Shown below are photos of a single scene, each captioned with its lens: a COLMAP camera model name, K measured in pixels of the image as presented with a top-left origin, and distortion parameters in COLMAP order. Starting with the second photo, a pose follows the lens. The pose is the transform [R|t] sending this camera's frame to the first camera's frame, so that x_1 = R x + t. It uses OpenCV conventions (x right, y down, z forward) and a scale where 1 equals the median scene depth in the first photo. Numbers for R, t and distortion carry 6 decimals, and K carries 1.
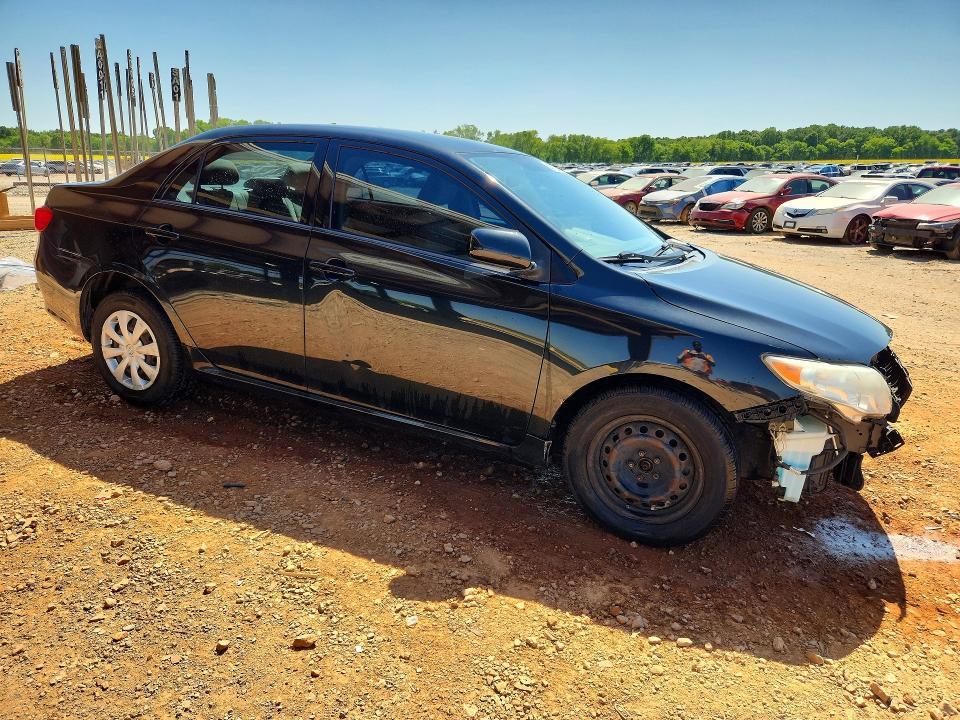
lens RADIAL K [[657.1, 0, 475.3], [0, 657.1, 361.2], [0, 0, 1]] dist [0.004638, -0.015553]
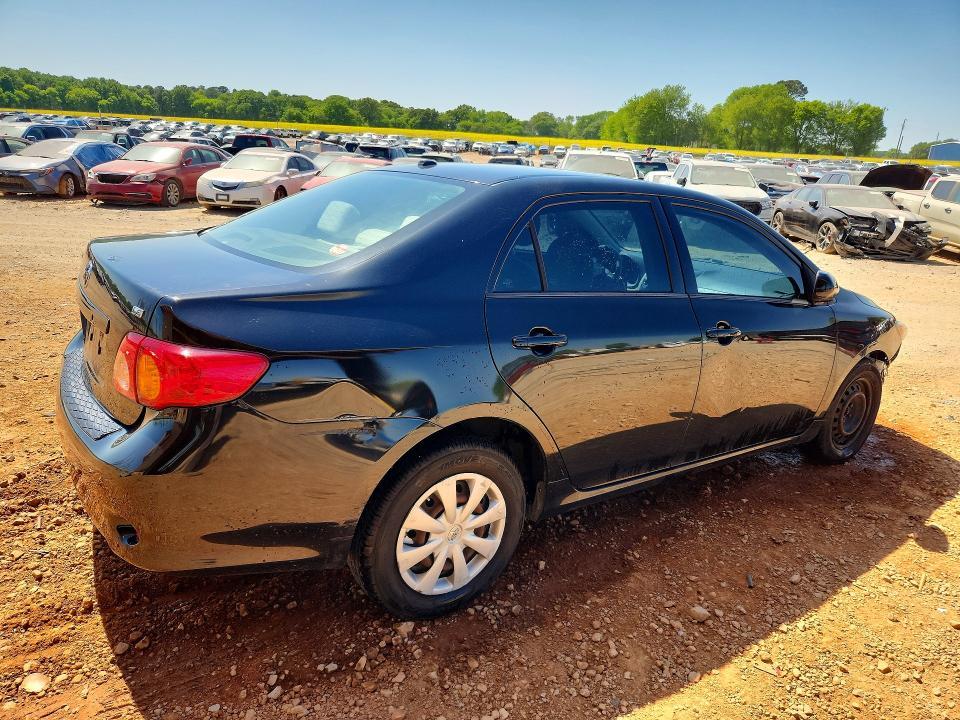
lens RADIAL K [[657.1, 0, 476.0], [0, 657.1, 357.5], [0, 0, 1]] dist [0.004638, -0.015553]
pose [[0.498065, -0.244180, 0.832050, -0.190756], [0.191004, 0.966860, 0.169408, -0.053766], [-0.845842, 0.074549, 0.528198, 0.121941]]
